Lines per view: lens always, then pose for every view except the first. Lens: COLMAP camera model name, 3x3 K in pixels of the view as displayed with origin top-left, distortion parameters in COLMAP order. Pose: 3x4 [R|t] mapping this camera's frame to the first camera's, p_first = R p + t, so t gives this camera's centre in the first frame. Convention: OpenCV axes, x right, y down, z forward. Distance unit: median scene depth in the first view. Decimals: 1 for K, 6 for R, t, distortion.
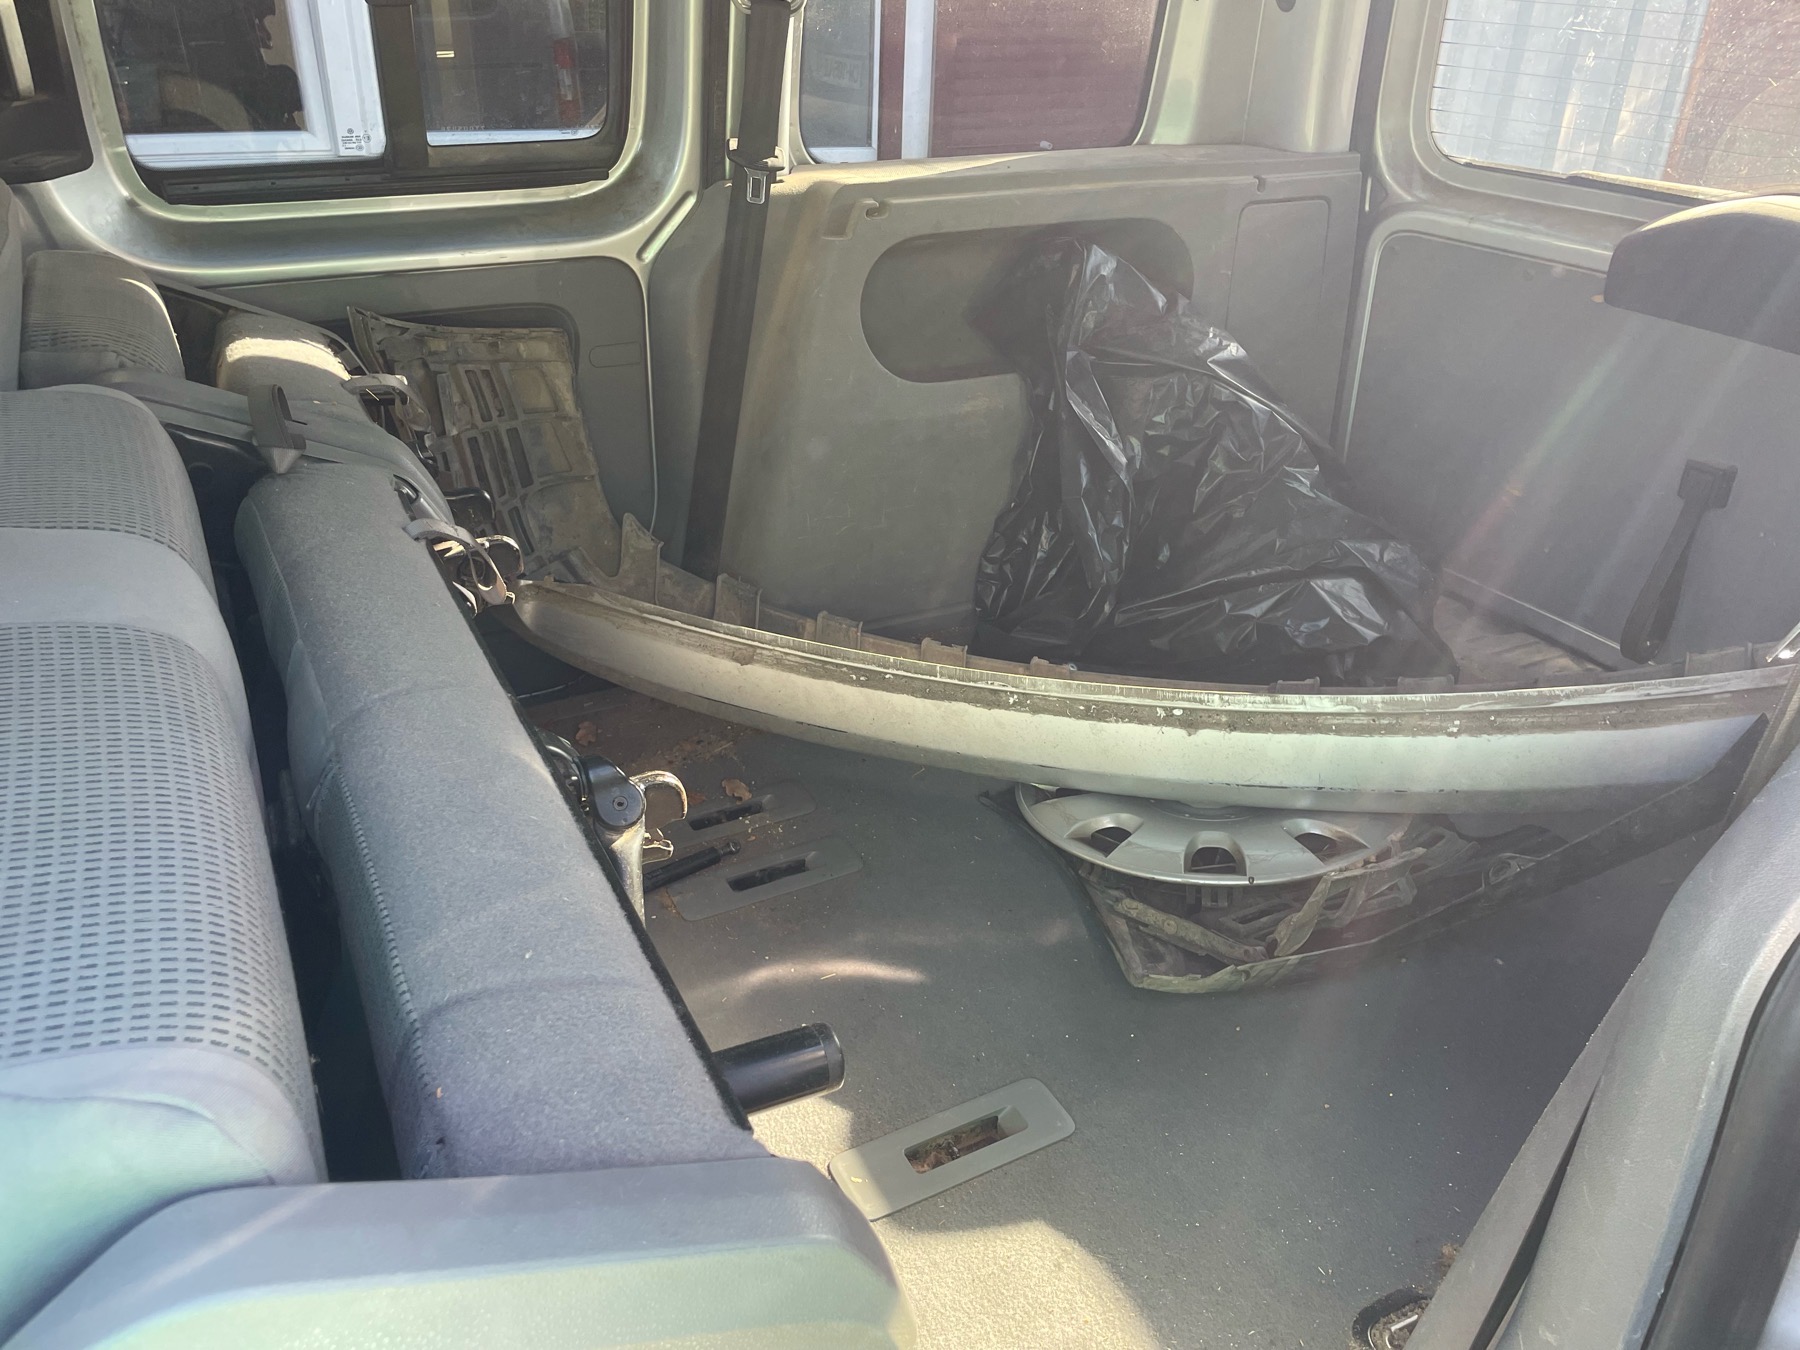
lens RADIAL K [[1377.7, 0, 910.1], [0, 1377.7, 697.8], [0, 0, 1]] dist [0.096129, -0.138965]
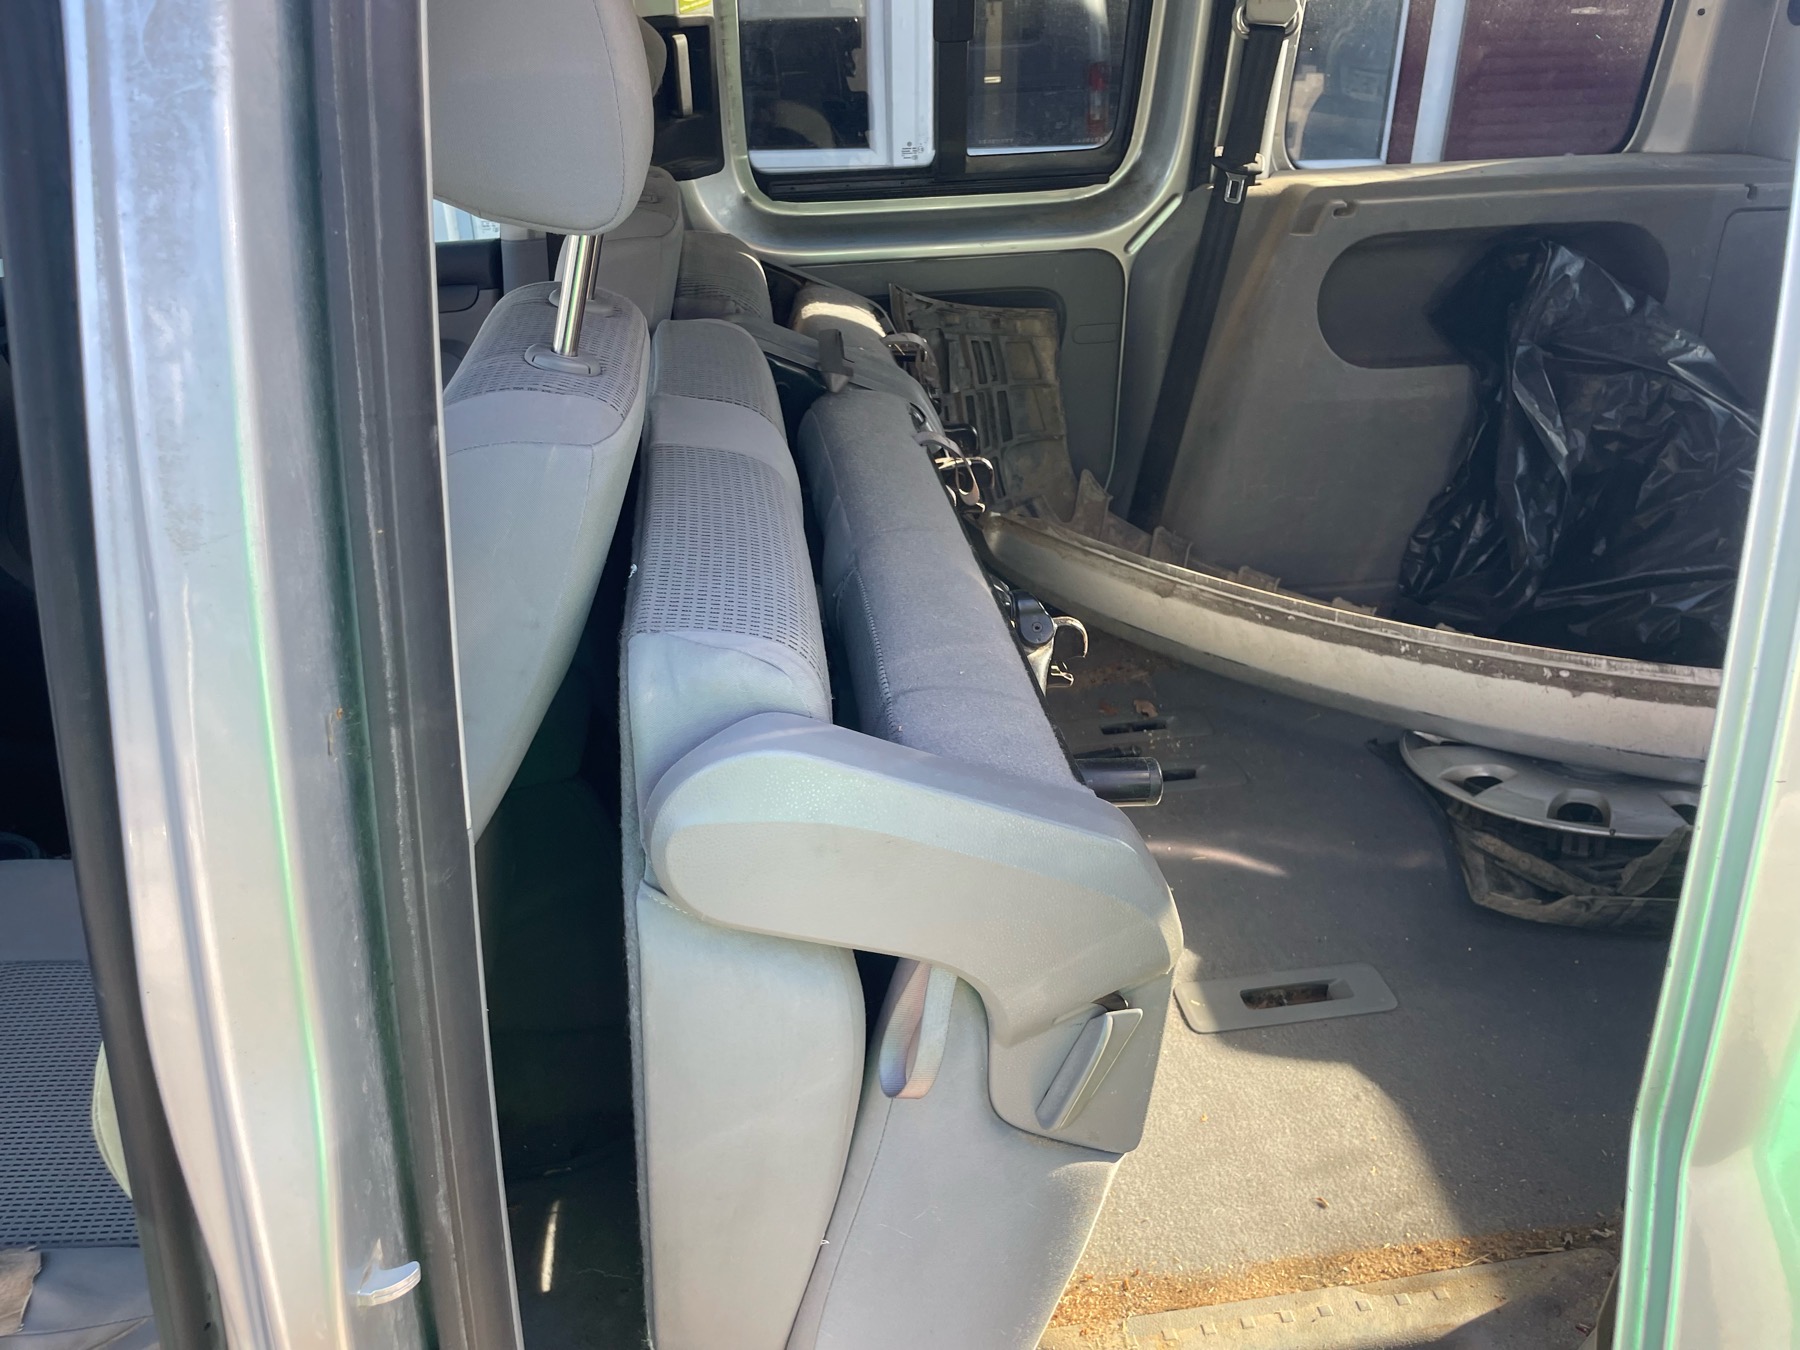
lens RADIAL K [[1377.7, 0, 910.1], [0, 1377.7, 697.8], [0, 0, 1]] dist [0.096129, -0.138965]
pose [[0.940223, 0.123137, -0.317517, 0.057314], [-0.126960, 0.991870, 0.008708, 0.075787], [0.316008, 0.032124, 0.948213, -0.166672]]
